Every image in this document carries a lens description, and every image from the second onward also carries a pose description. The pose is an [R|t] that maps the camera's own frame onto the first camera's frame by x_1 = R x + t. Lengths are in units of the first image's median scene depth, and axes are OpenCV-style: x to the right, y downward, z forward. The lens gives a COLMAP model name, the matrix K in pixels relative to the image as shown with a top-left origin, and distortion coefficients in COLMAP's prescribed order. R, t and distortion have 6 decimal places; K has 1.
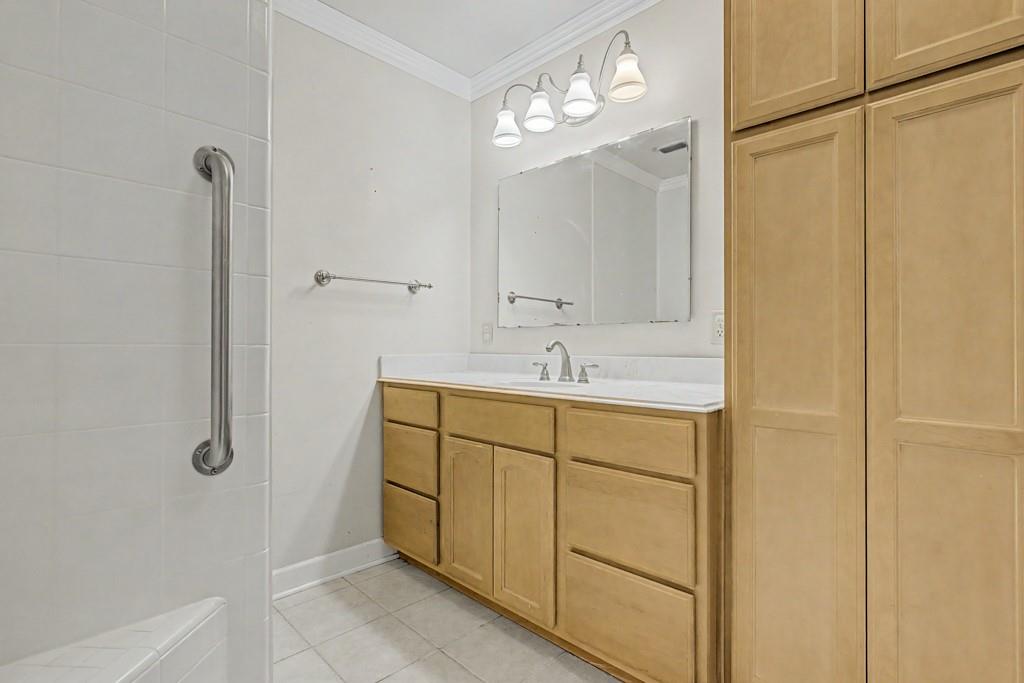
lens RADIAL K [[491.0, 0, 508.5], [0, 491.0, 344.7], [0, 0, 1]] dist [-0.002746, 0.000586]
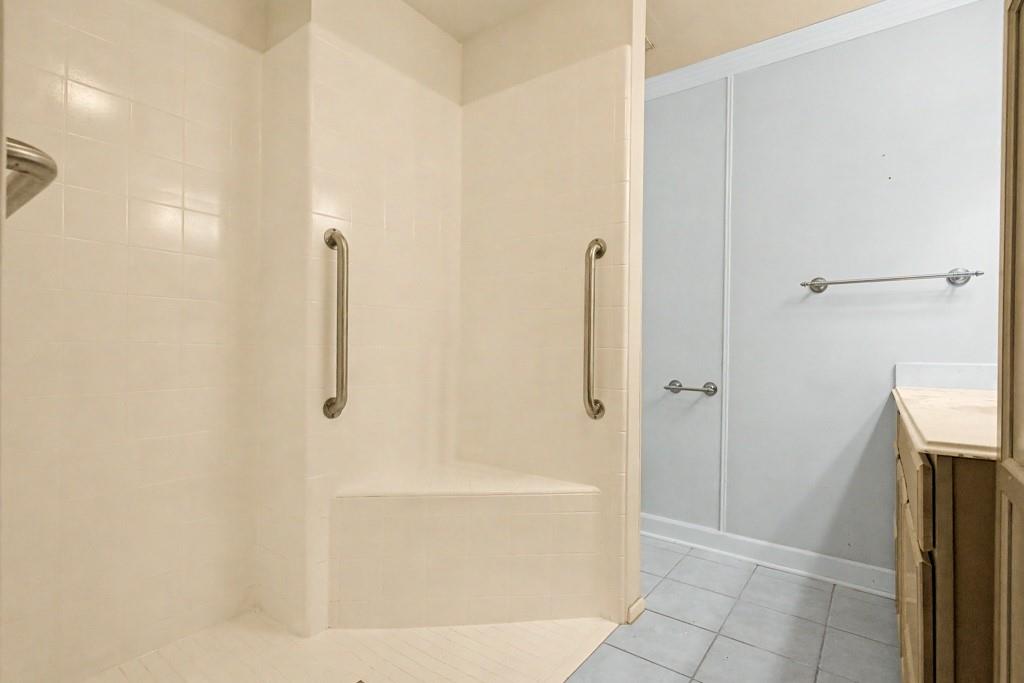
lens RADIAL K [[491.0, 0, 508.5], [0, 491.0, 344.7], [0, 0, 1]] dist [-0.002746, 0.000586]
pose [[0.143019, -0.004209, -0.989711, 0.558154], [-0.008877, 0.999945, -0.005536, 0.000454], [0.989680, 0.009577, 0.142974, 0.203662]]
